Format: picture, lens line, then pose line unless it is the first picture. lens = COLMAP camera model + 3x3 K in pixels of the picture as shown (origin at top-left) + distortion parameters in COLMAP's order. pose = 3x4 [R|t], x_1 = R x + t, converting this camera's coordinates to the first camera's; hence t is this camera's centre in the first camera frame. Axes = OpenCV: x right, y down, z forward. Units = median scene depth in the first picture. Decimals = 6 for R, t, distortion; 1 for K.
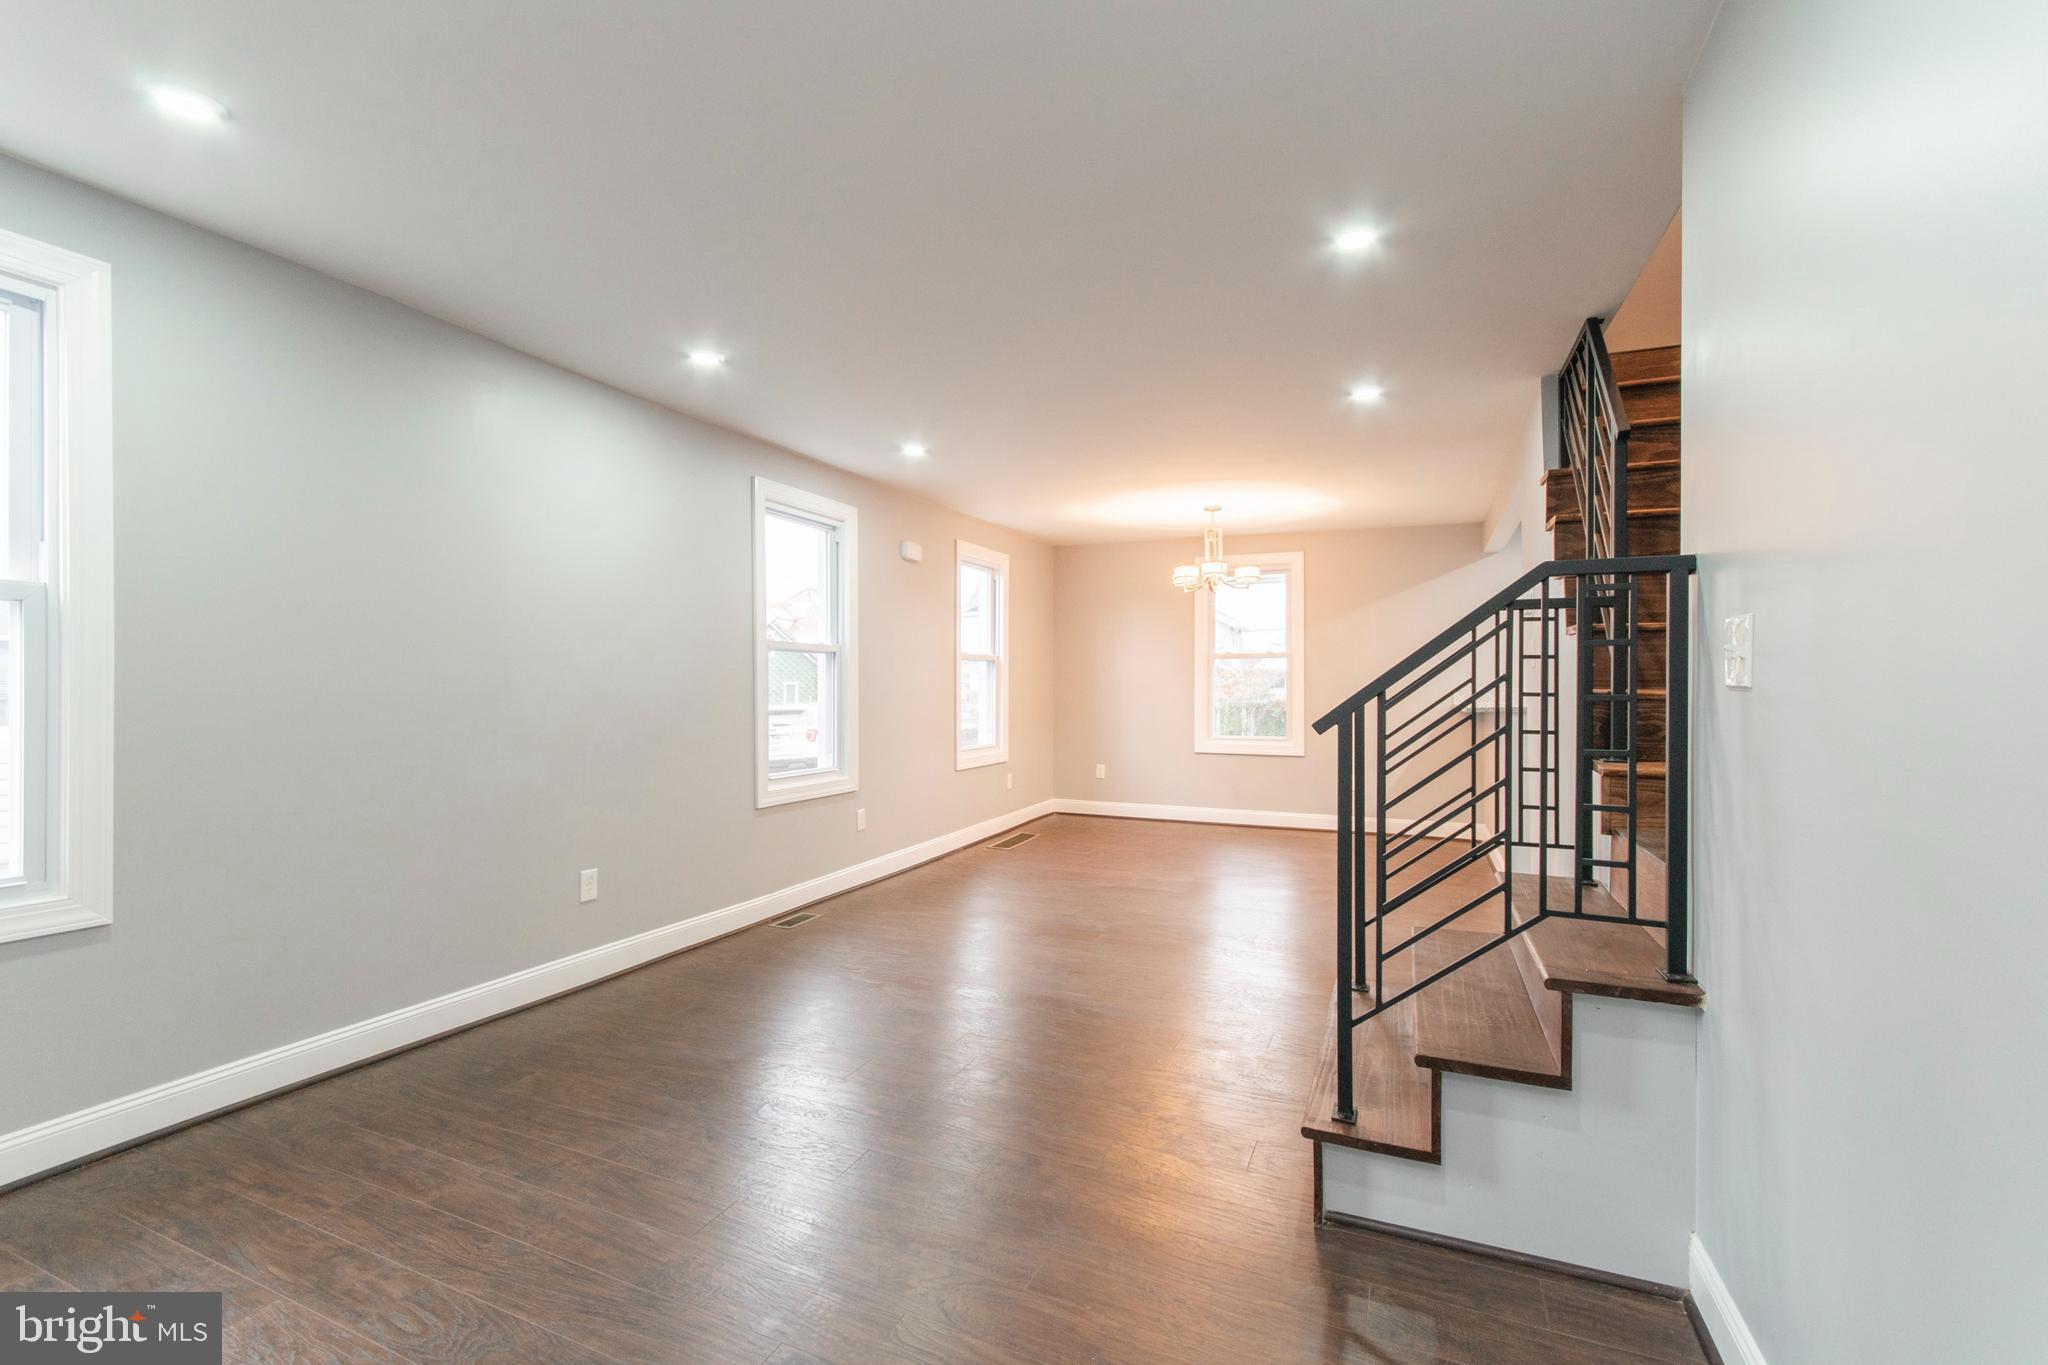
lens RADIAL K [[906.0, 0, 1024.0], [0, 906.0, 682.5], [0, 0, 1]] dist [-0.001218, -0.000258]
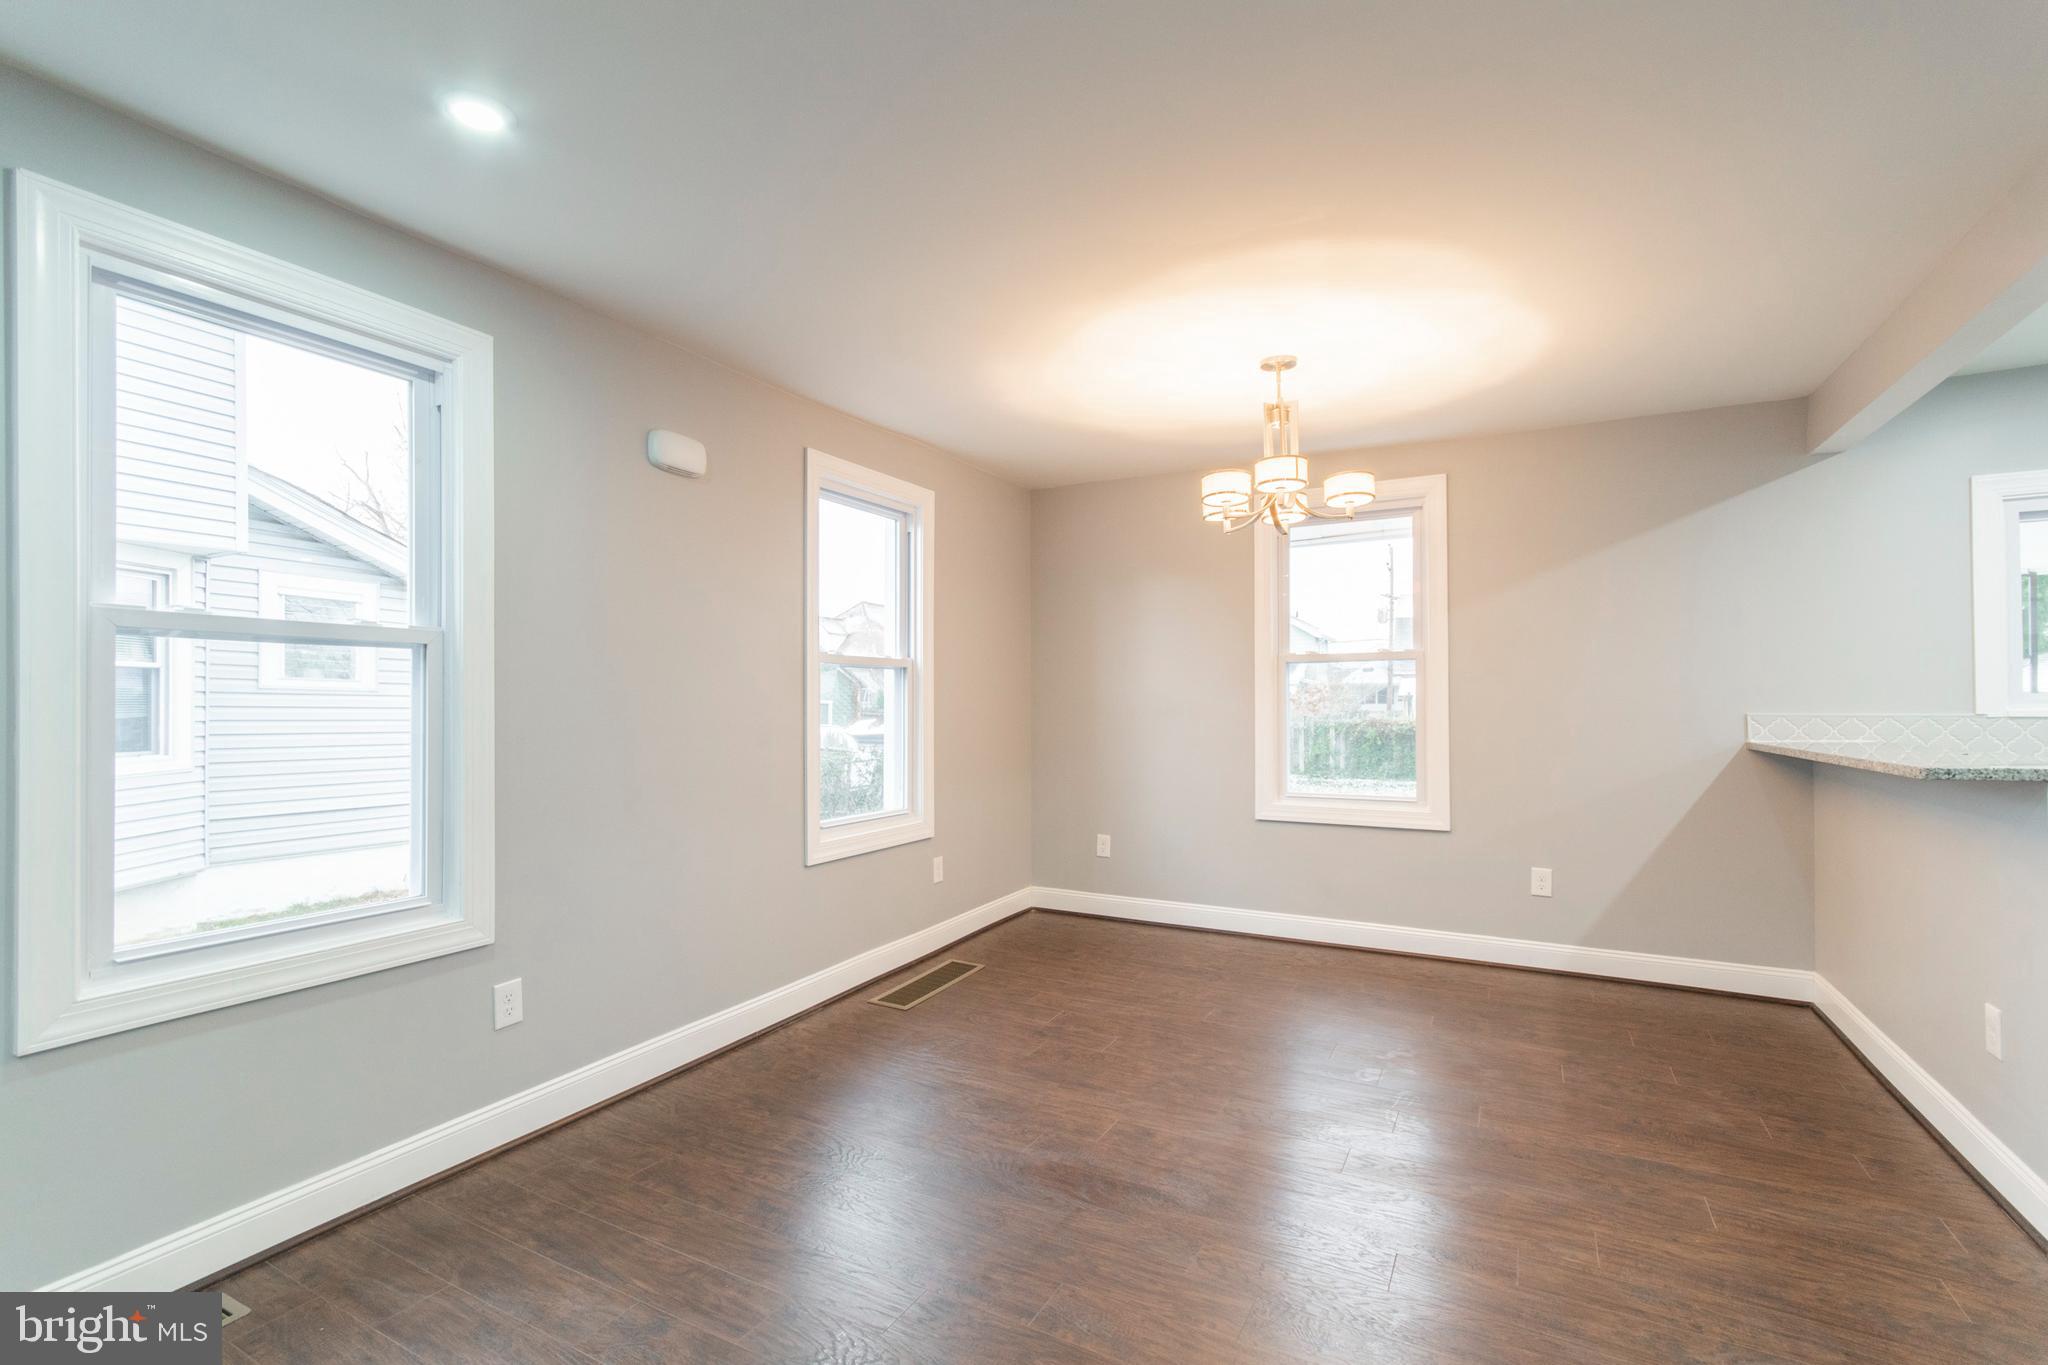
lens RADIAL K [[912.8, 0, 1018.7], [0, 912.8, 697.7], [0, 0, 1]] dist [0.002486, 0.000413]
pose [[0.995889, -0.003806, -0.090501, 0.114528], [0.003723, 0.999992, -0.001086, -0.004533], [0.090505, 0.000745, 0.995896, 0.502697]]
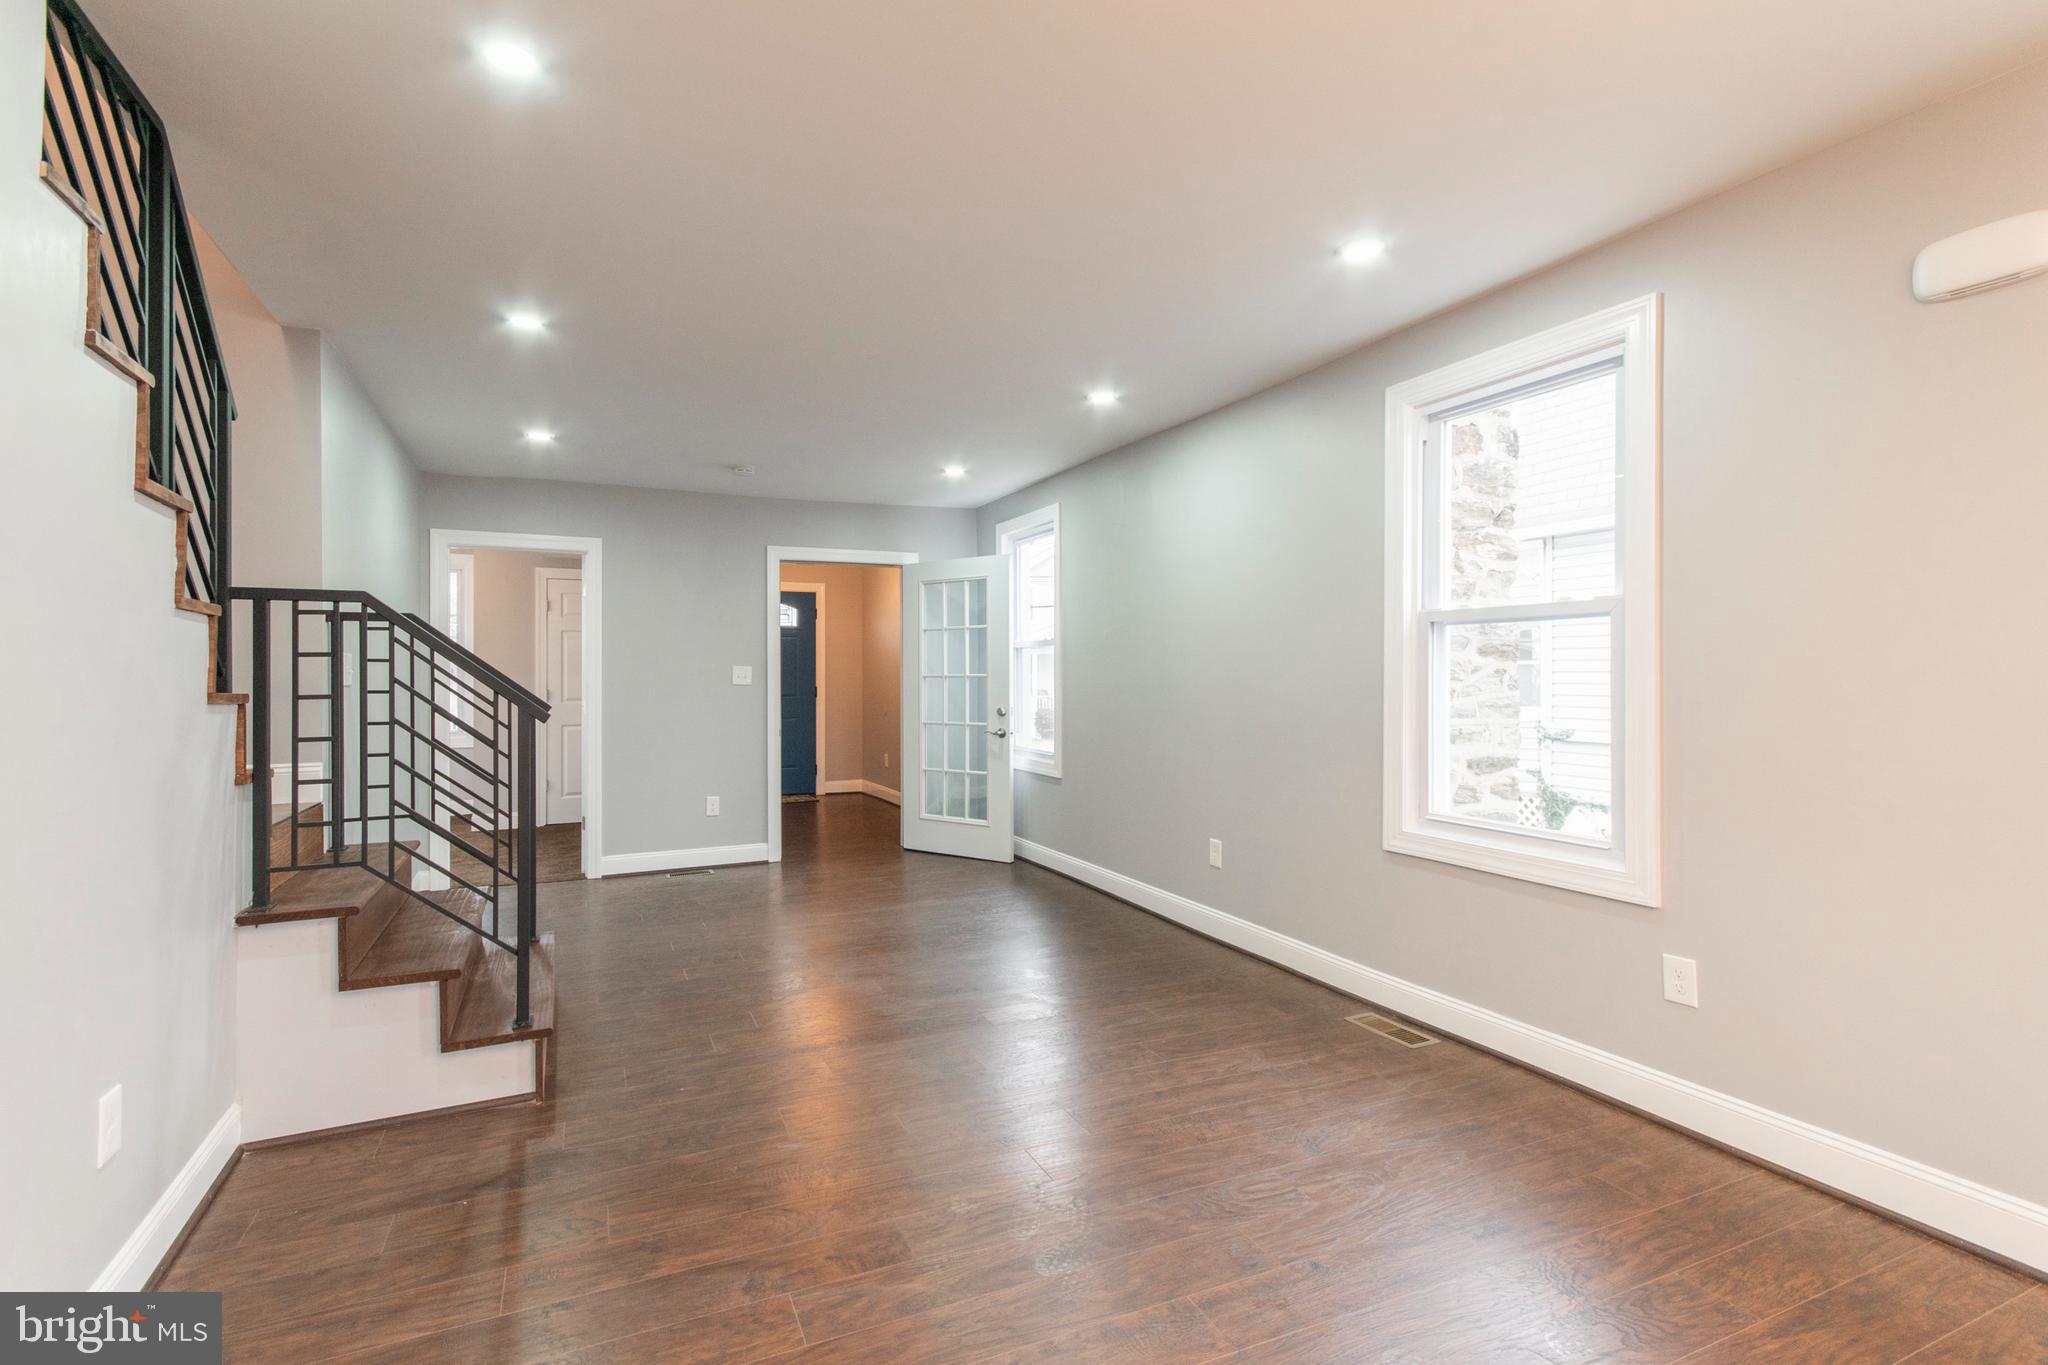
lens RADIAL K [[927.0, 0, 934.3], [0, 927.0, 685.9], [0, 0, 1]] dist [0.004640, 0.000813]
pose [[-0.713299, 0.010695, -0.700778, 0.364072], [0.007445, 0.999943, 0.007682, 0.000025], [0.700820, 0.000262, -0.713338, 0.969567]]
